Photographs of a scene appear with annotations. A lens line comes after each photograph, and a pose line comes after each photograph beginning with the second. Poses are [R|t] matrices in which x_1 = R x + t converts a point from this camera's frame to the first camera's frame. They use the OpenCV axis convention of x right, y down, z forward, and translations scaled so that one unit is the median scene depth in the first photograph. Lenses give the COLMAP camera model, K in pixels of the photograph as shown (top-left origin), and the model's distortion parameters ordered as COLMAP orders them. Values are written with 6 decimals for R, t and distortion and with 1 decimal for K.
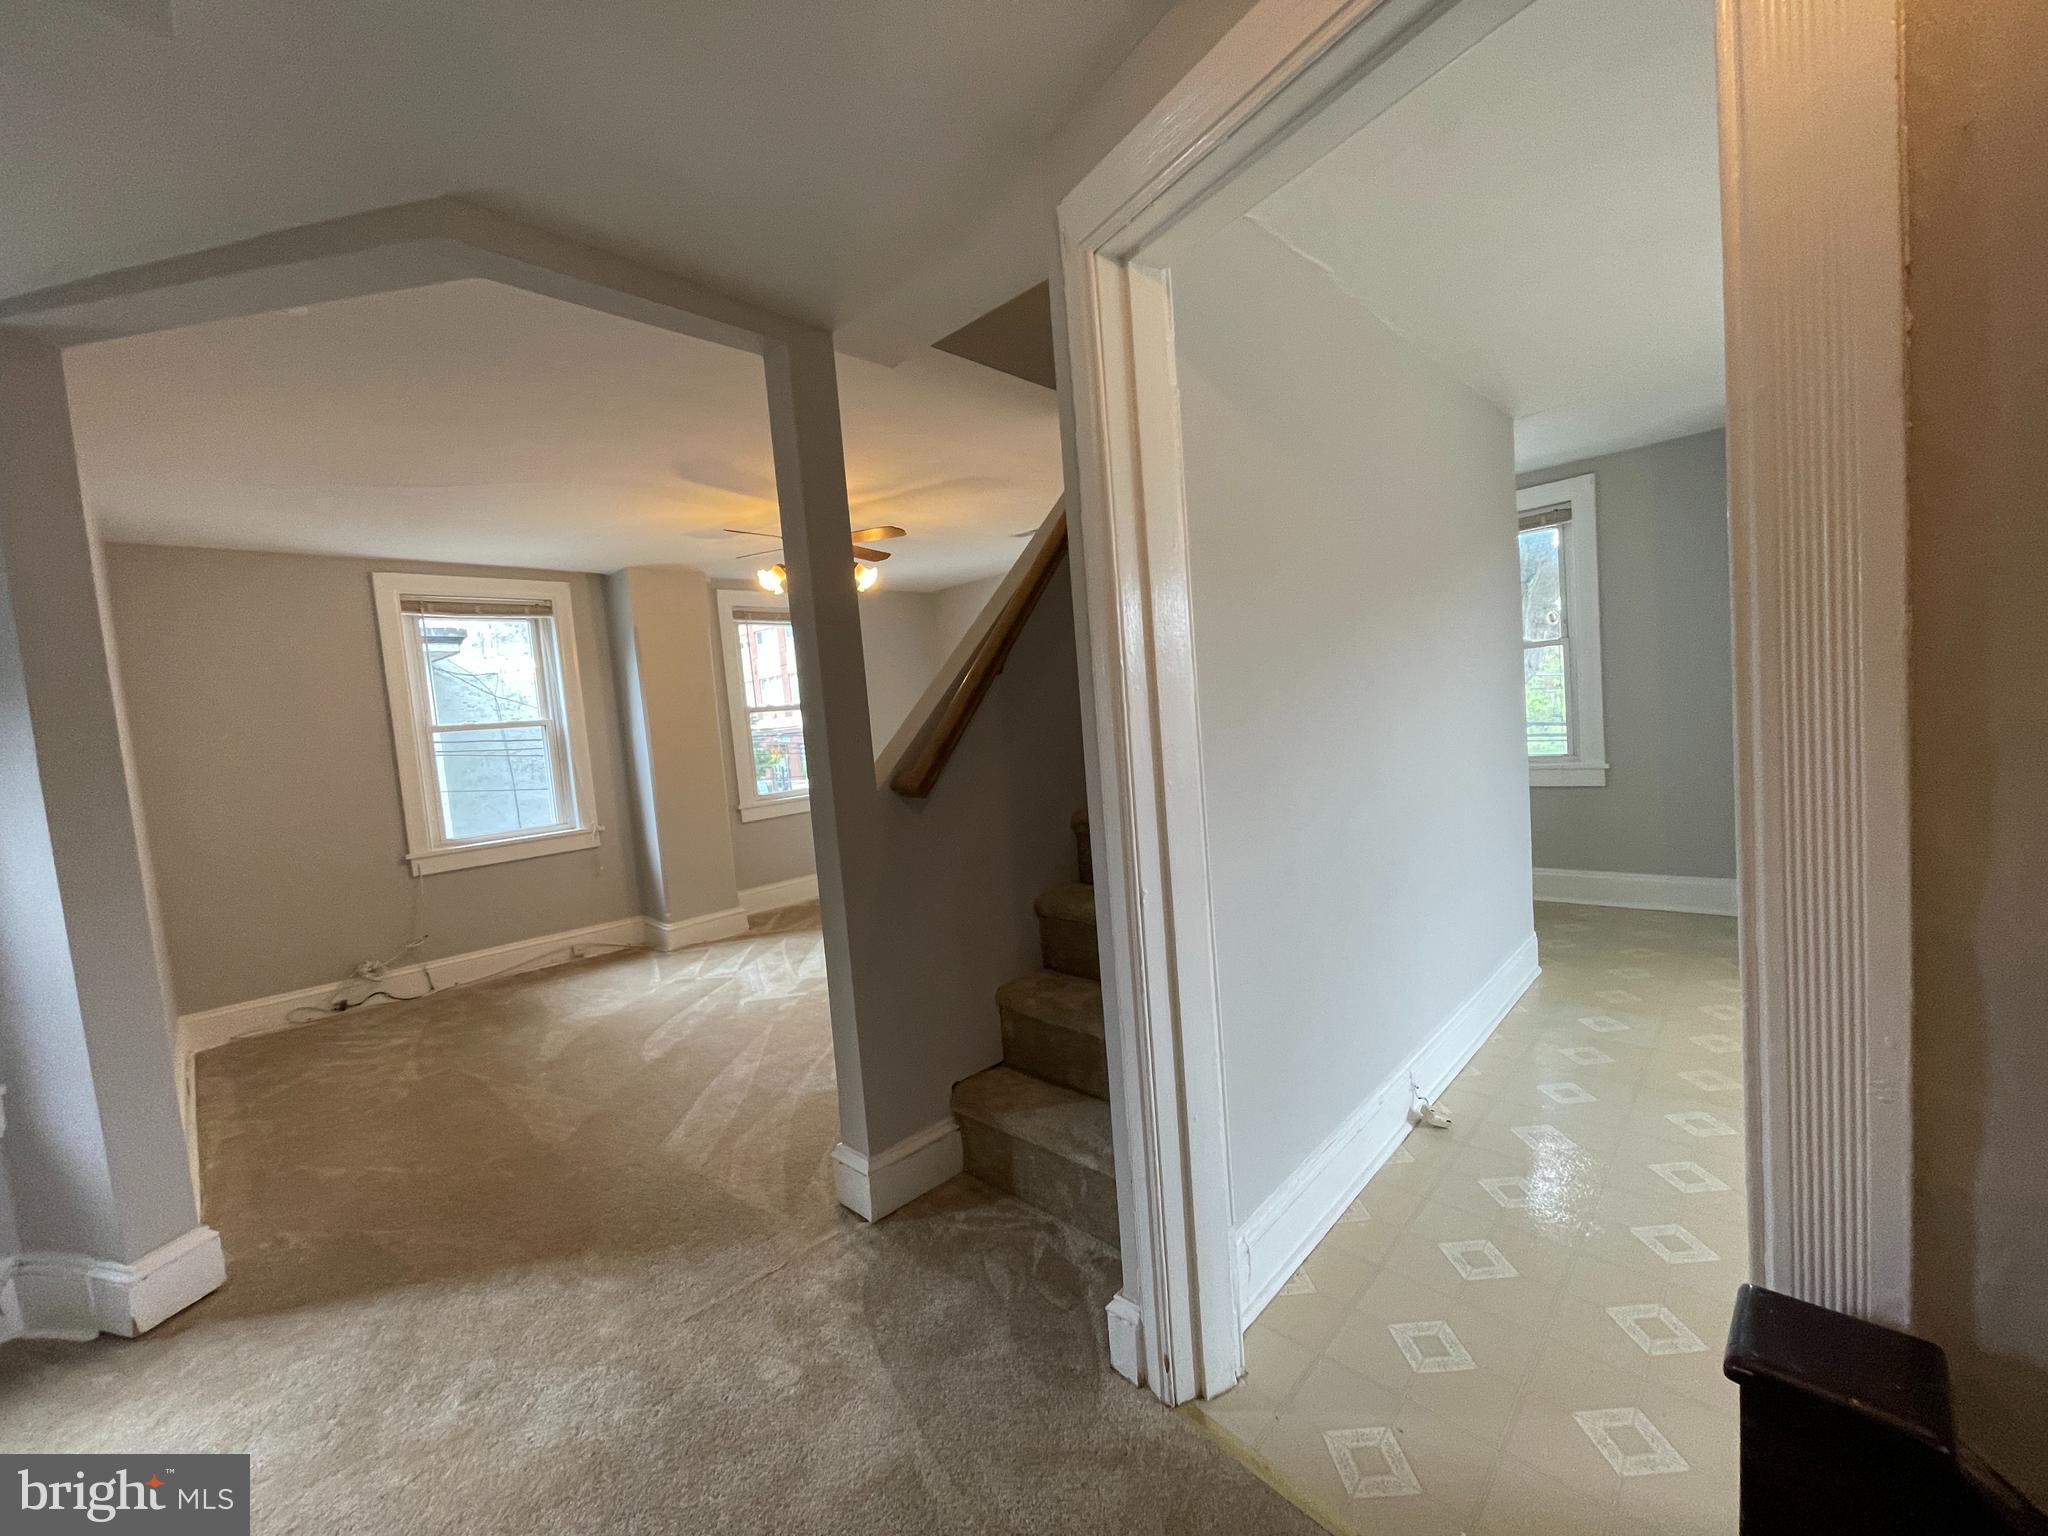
lens RADIAL K [[827.0, 0, 1024.0], [0, 827.0, 768.0], [0, 0, 1]] dist [-0.000740, -0.000234]
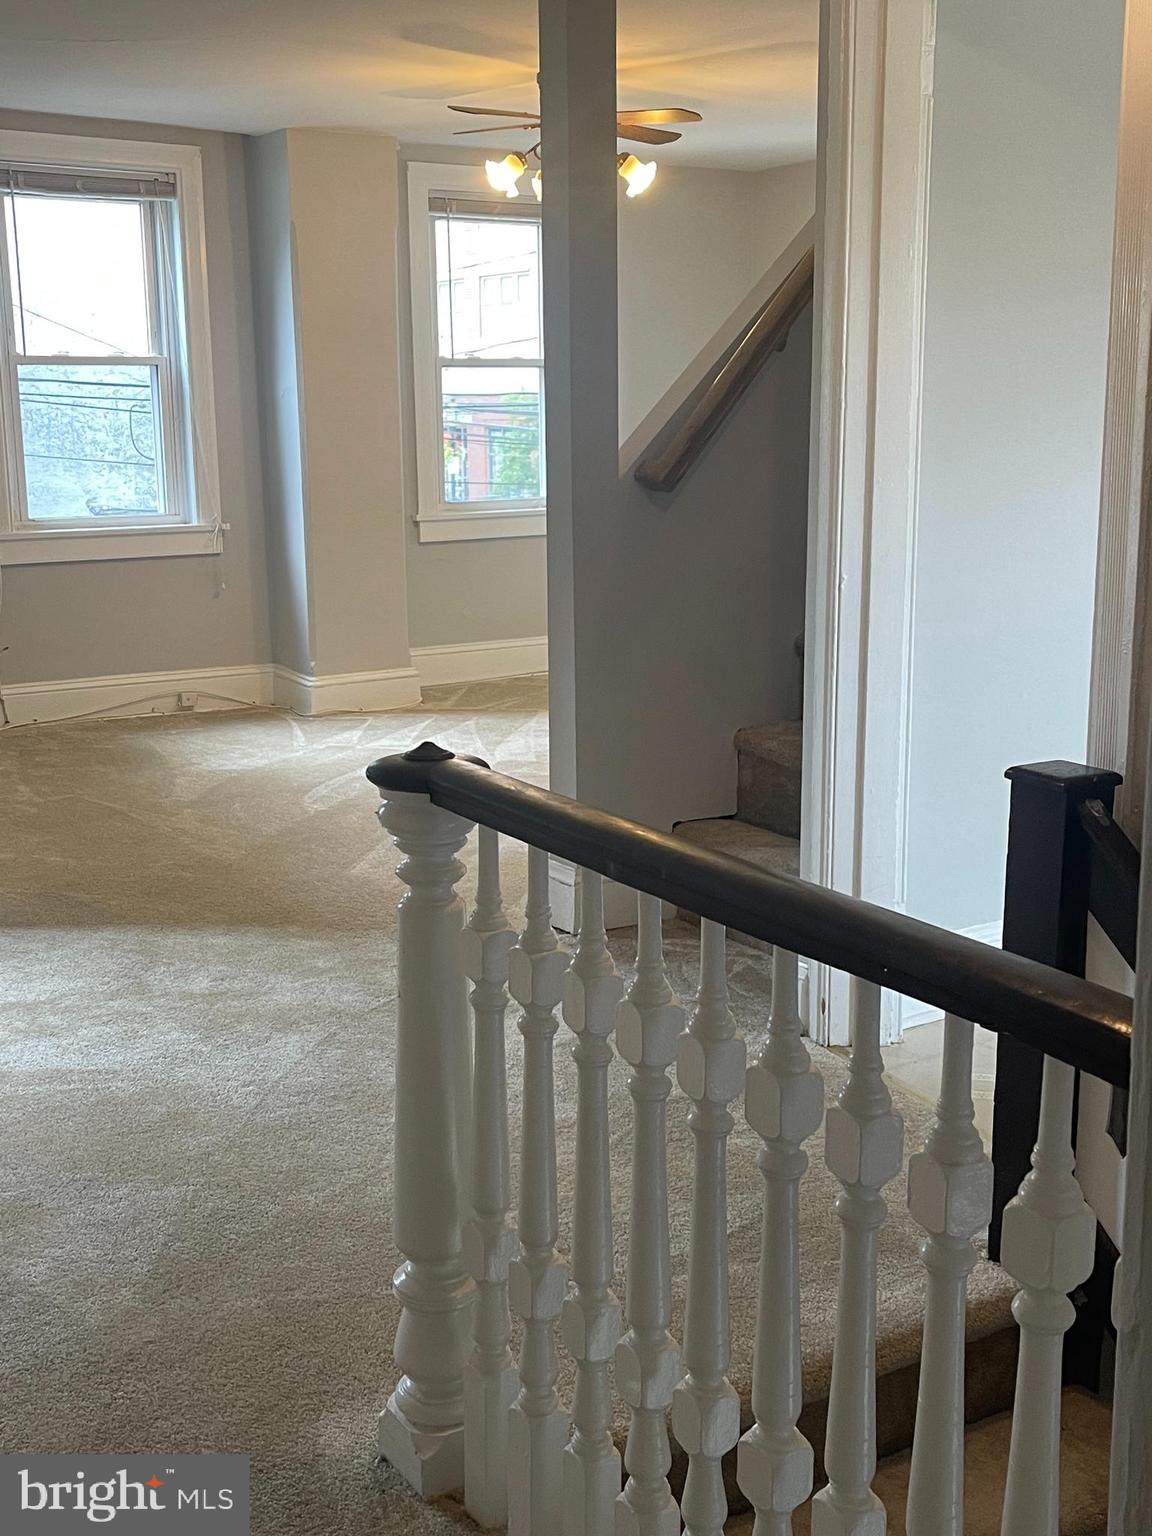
lens RADIAL K [[1815.9, 0, 576.0], [0, 1815.9, 768.0], [0, 0, 1]] dist [0.171252, -0.547269]
pose [[0.973496, 0.113919, -0.198311, 0.095663], [-0.084805, 0.985105, 0.149586, 0.020644], [0.212398, -0.128804, 0.968657, -0.450668]]
